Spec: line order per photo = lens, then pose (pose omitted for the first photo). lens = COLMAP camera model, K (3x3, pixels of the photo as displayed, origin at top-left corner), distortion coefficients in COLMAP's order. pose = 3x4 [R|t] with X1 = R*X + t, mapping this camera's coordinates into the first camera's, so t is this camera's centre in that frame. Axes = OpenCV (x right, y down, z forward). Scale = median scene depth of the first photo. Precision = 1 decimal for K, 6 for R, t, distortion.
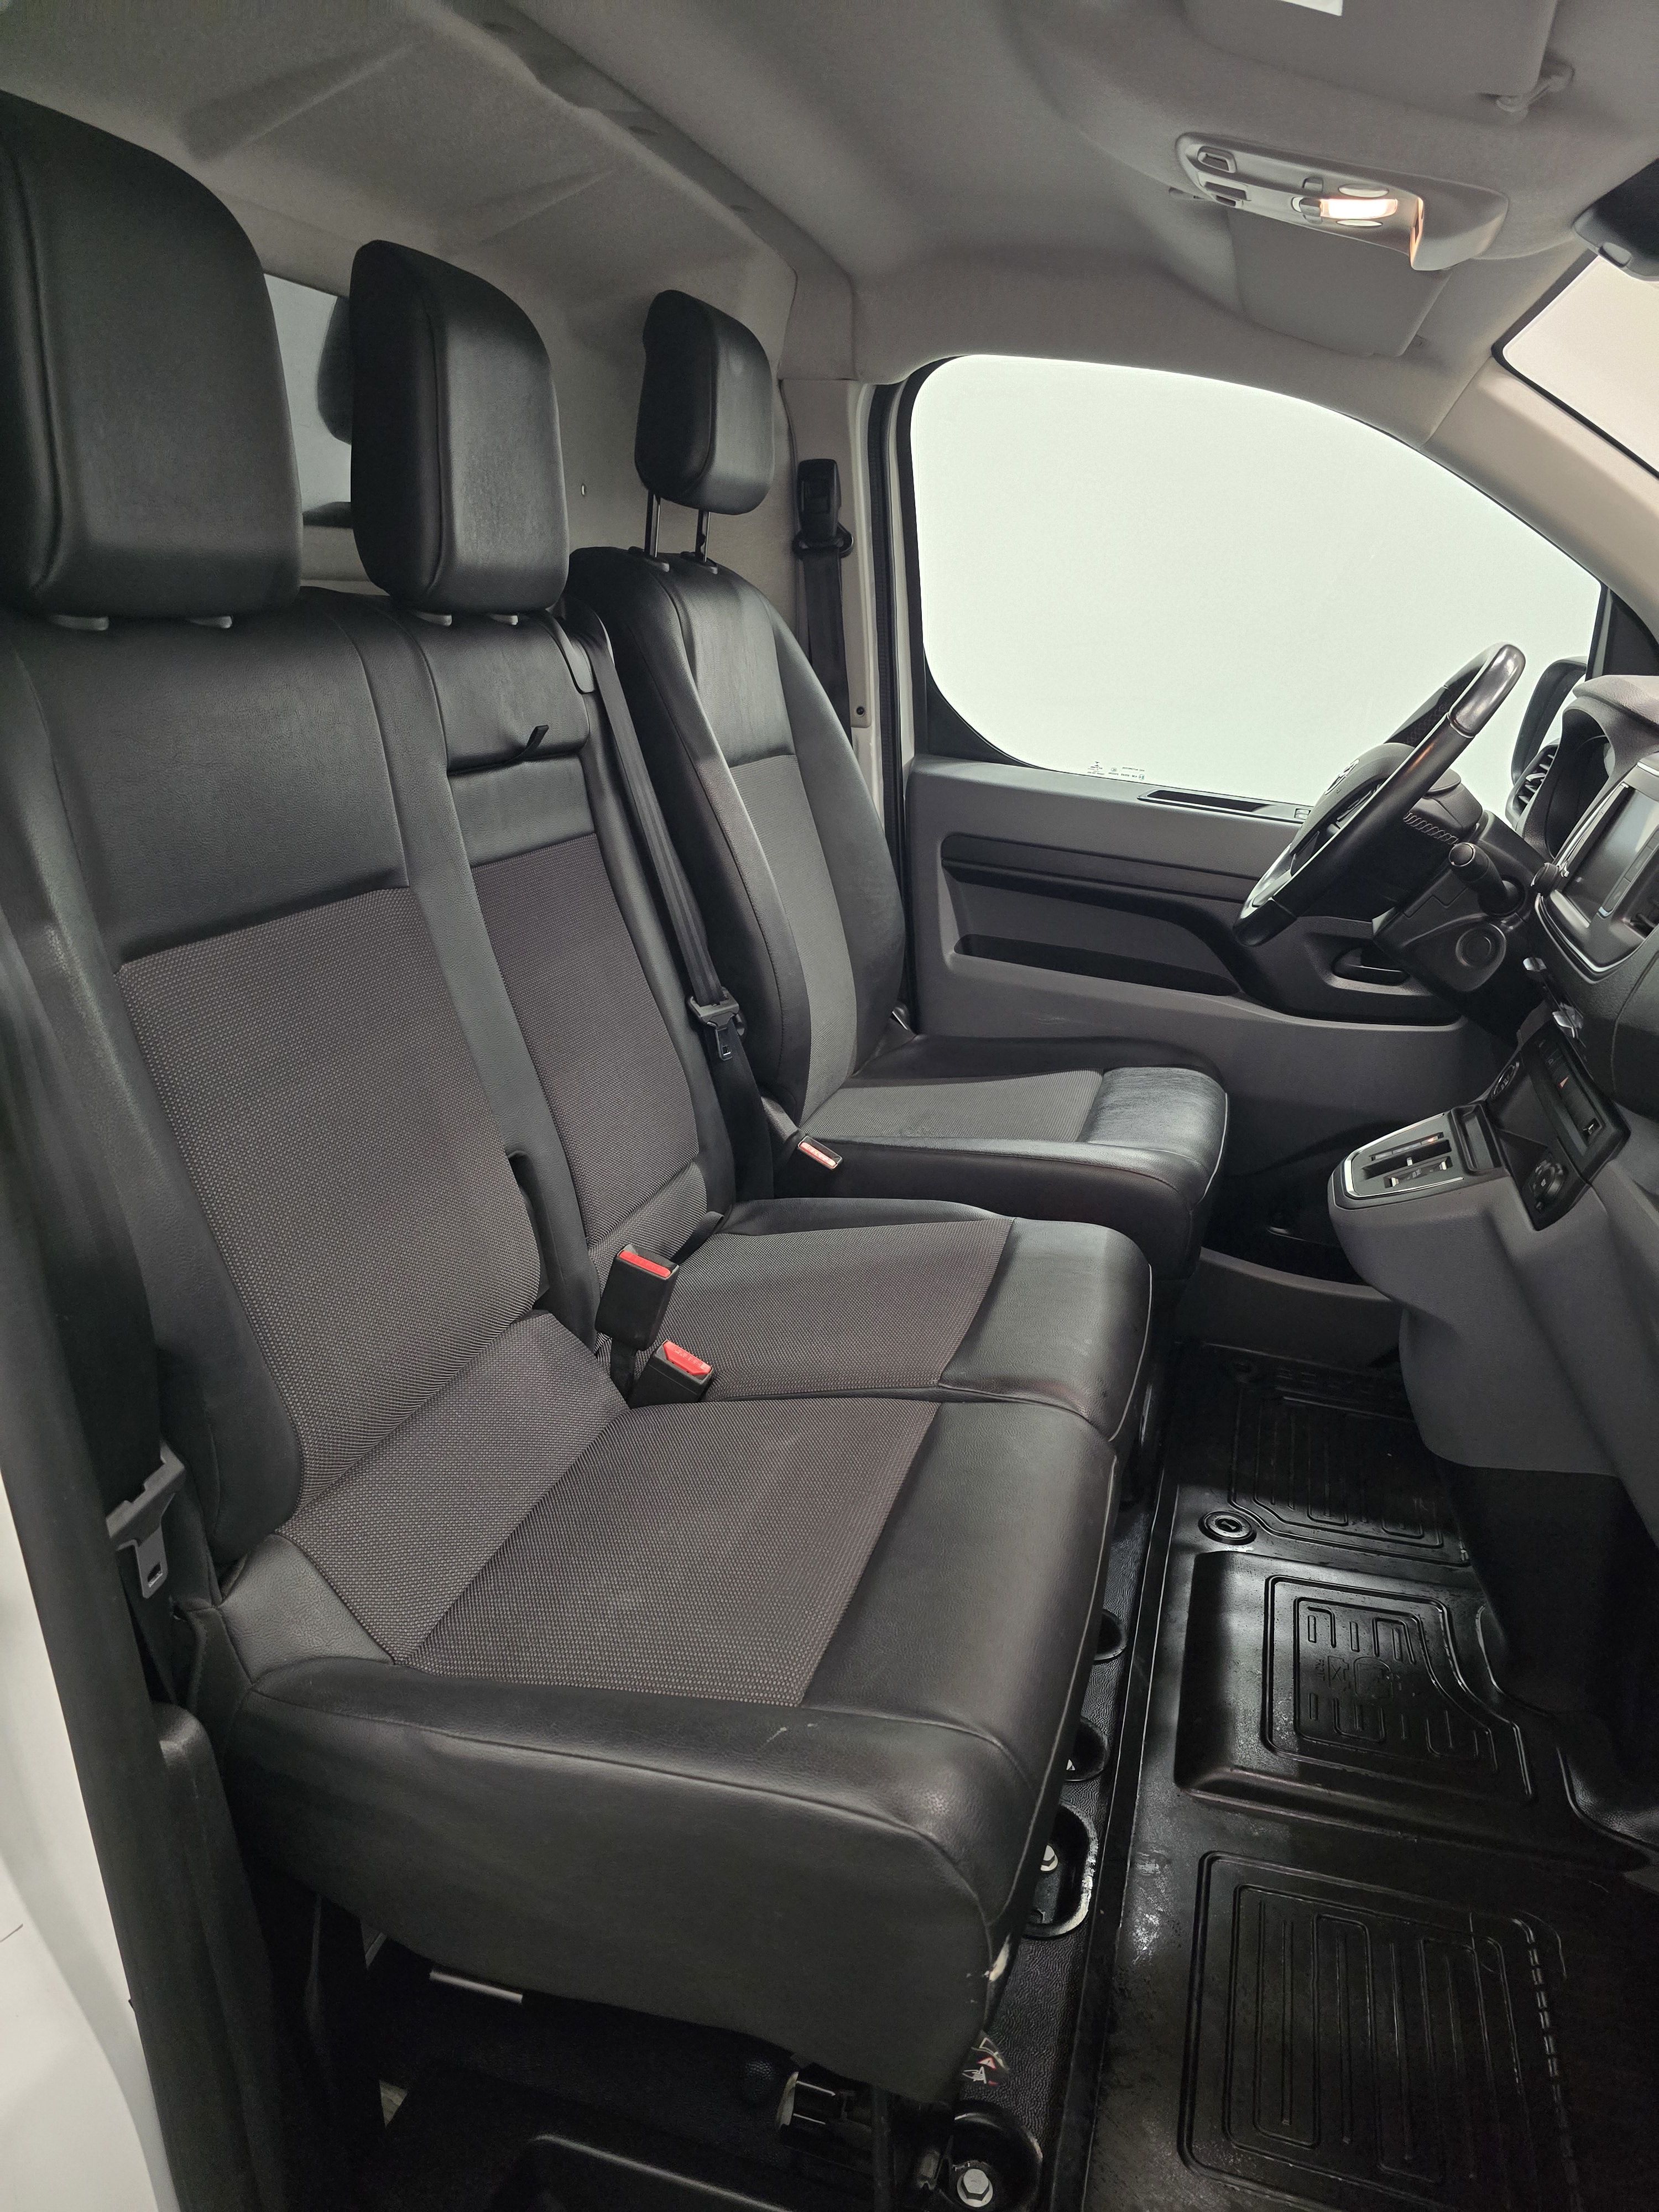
lens RADIAL K [[1469.5, 0, 829.5], [0, 1469.5, 1106.0], [0, 0, 1]] dist [0.008959, 0.000251]
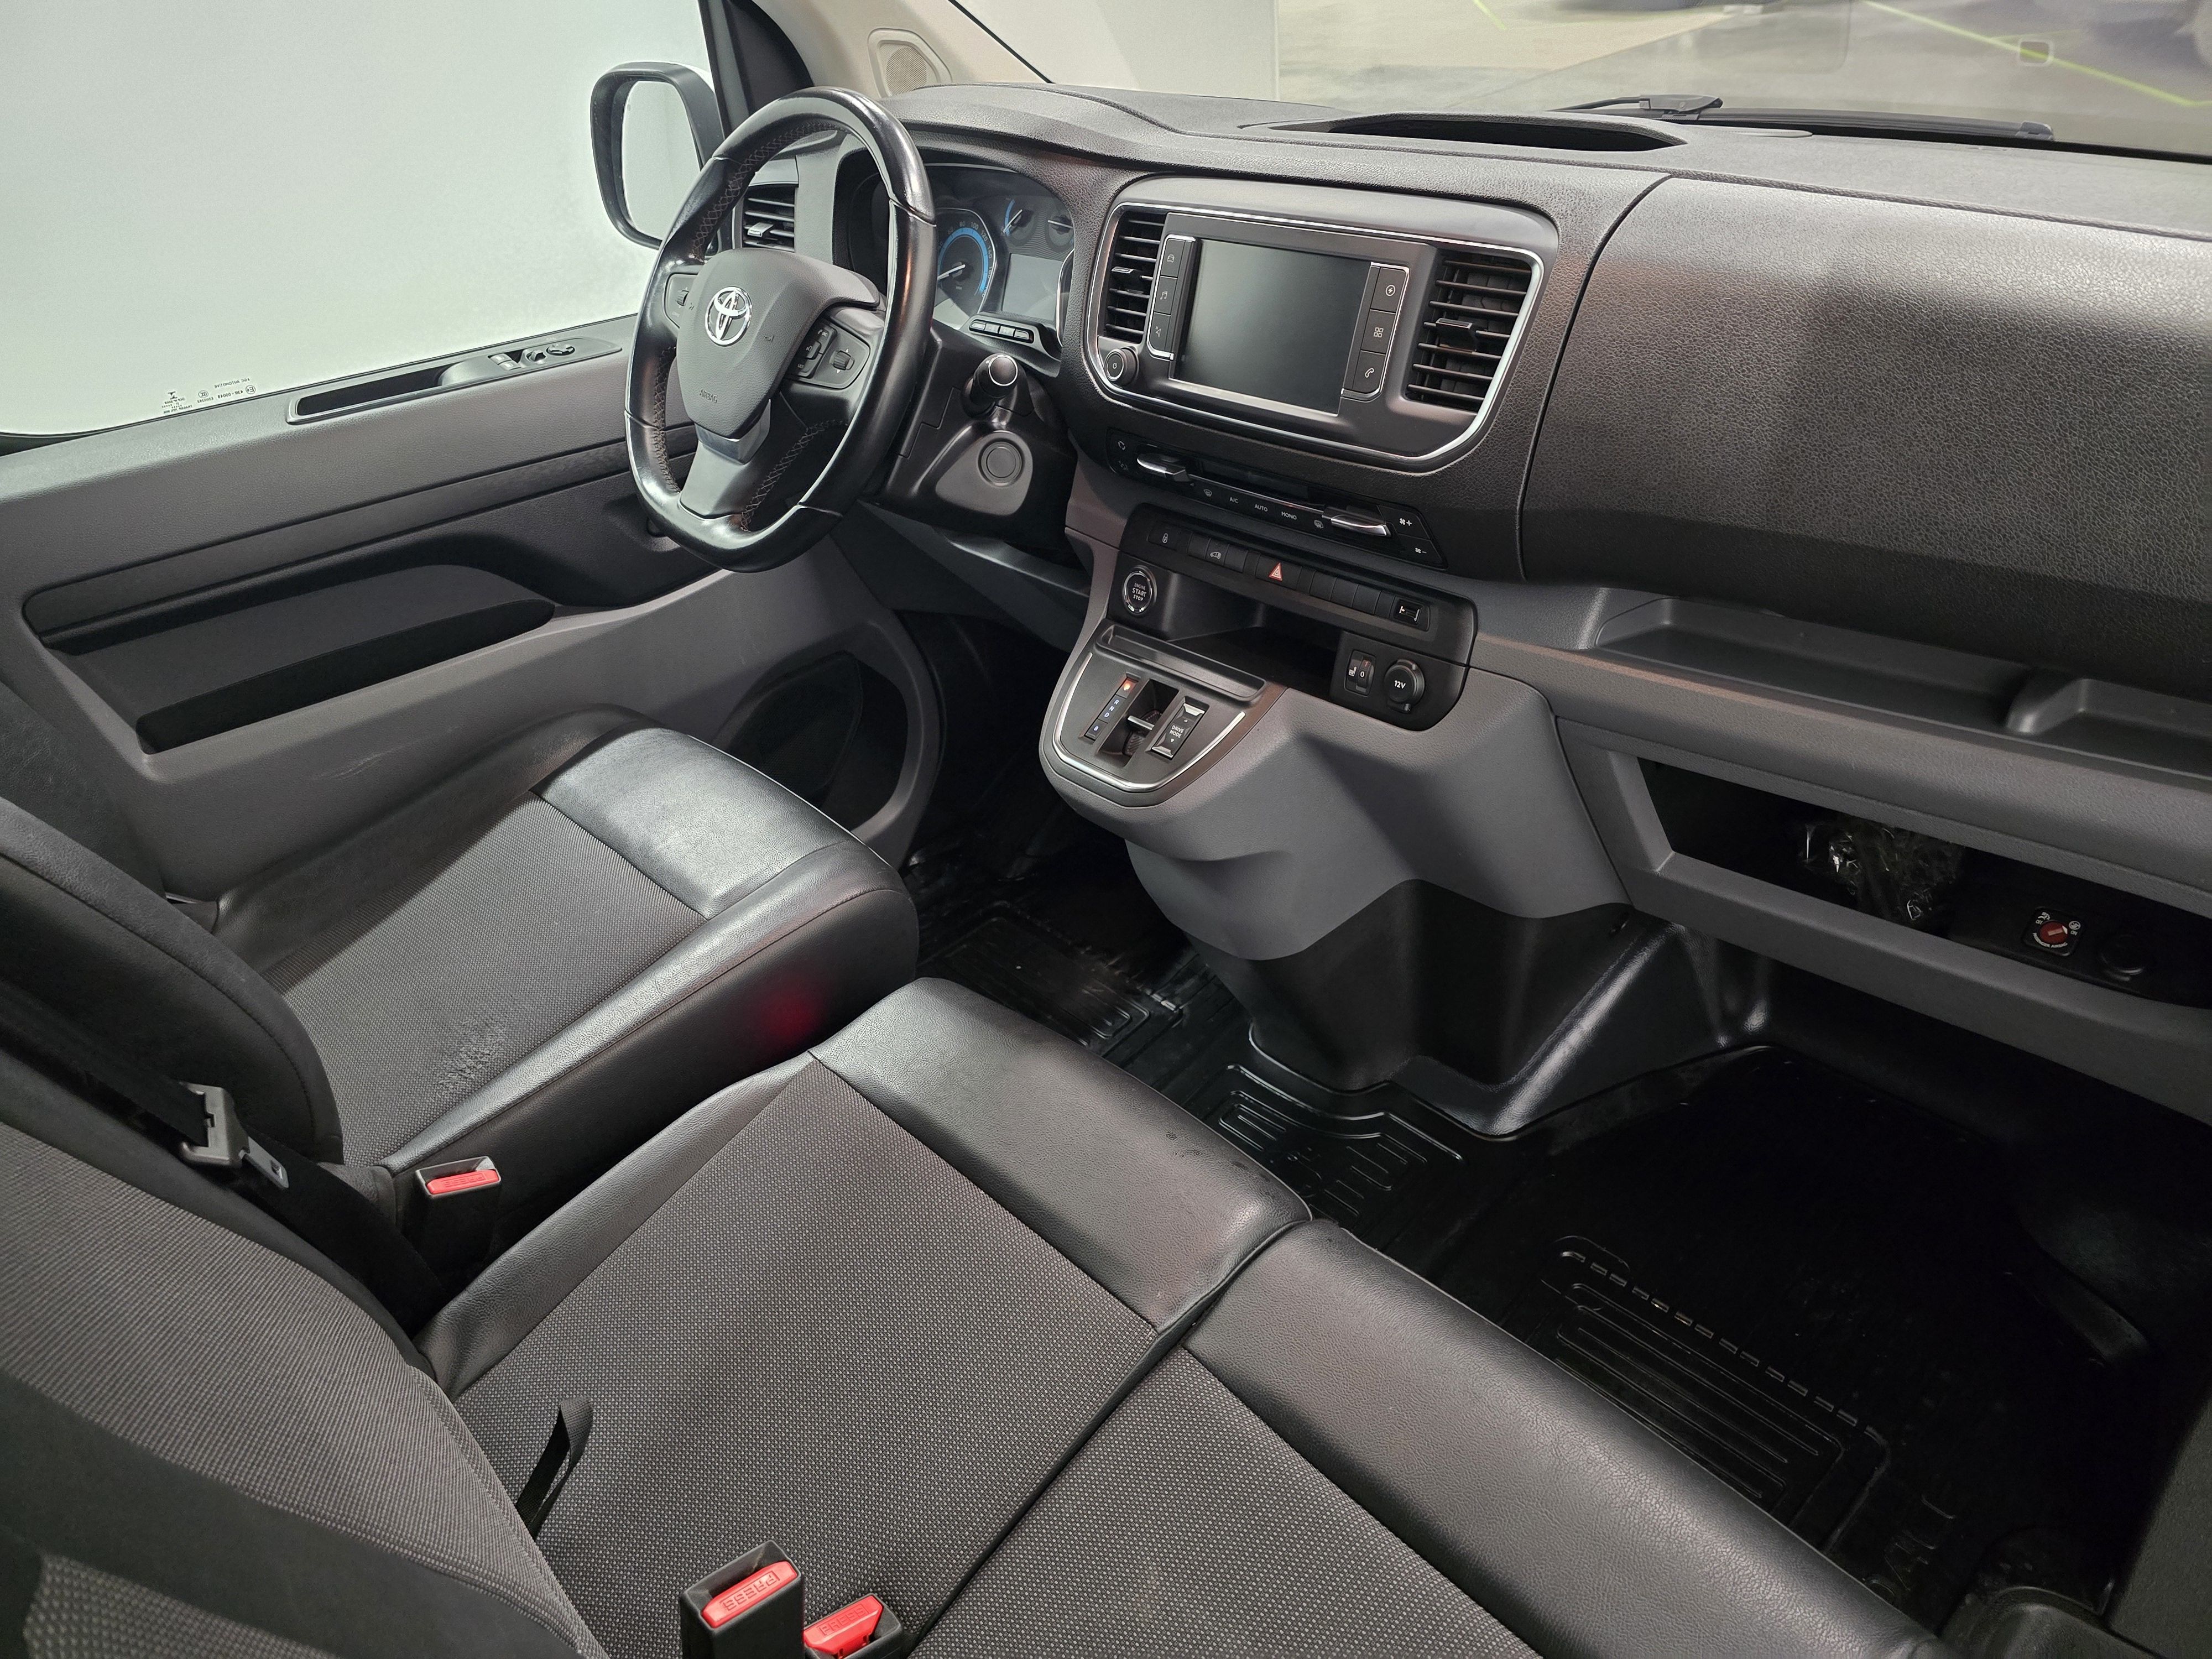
lens RADIAL K [[1469.5, 0, 1106.0], [0, 1469.5, 829.5], [0, 0, 1]] dist [0.008959, 0.000251]
pose [[0.503147, -0.565550, 0.653449, -0.167383], [0.405260, 0.822245, 0.399596, -0.195844], [-0.763287, 0.063761, 0.642905, 0.324099]]
